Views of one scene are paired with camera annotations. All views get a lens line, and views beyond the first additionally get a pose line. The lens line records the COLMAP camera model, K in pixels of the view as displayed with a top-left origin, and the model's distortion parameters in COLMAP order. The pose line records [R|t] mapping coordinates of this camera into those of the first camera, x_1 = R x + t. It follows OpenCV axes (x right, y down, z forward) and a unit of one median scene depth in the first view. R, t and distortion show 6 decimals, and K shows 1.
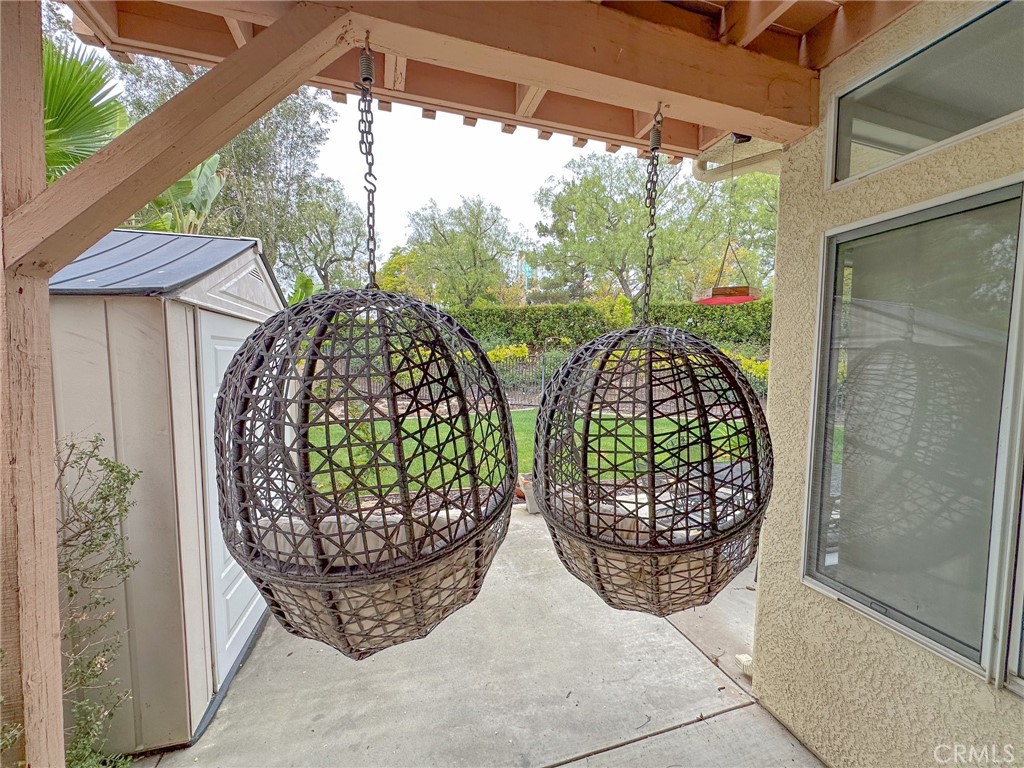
lens RADIAL K [[411.3, 0, 512.0], [0, 411.3, 384.0], [0, 0, 1]] dist [-0.002022, 0.000112]
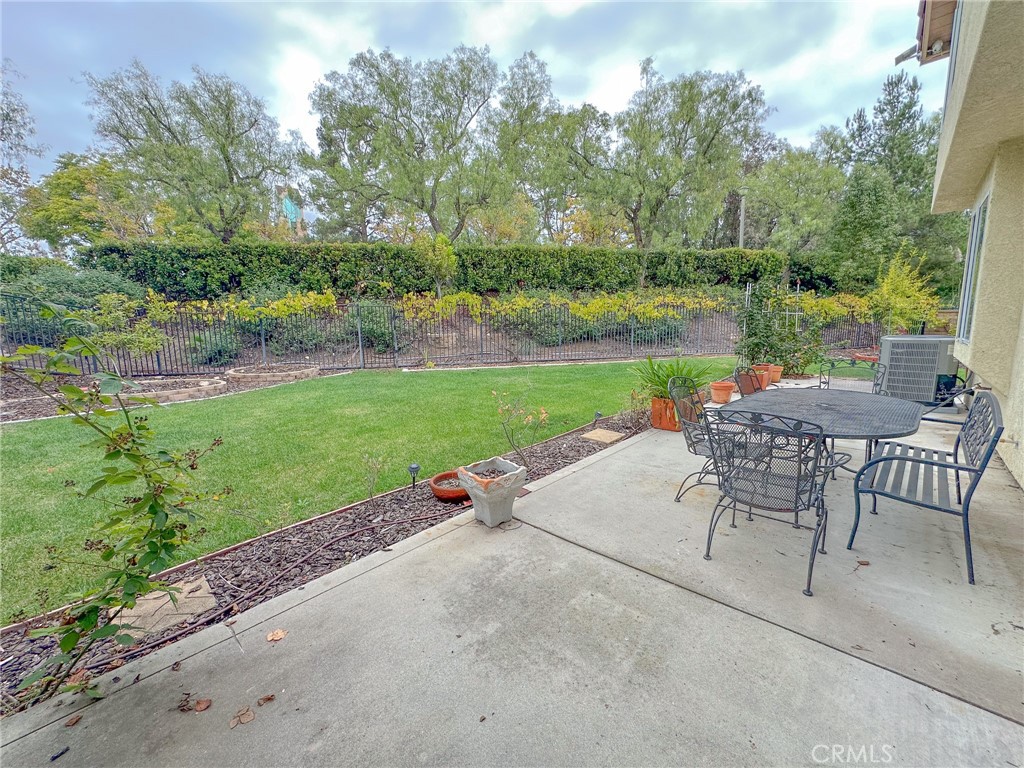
lens RADIAL K [[411.3, 0, 512.0], [0, 411.3, 384.0], [0, 0, 1]] dist [-0.002022, 0.000112]
pose [[0.867813, -0.111667, 0.484182, -0.051178], [0.062681, 0.991238, 0.116266, 0.007086], [-0.492922, -0.070548, 0.867208, 0.117540]]
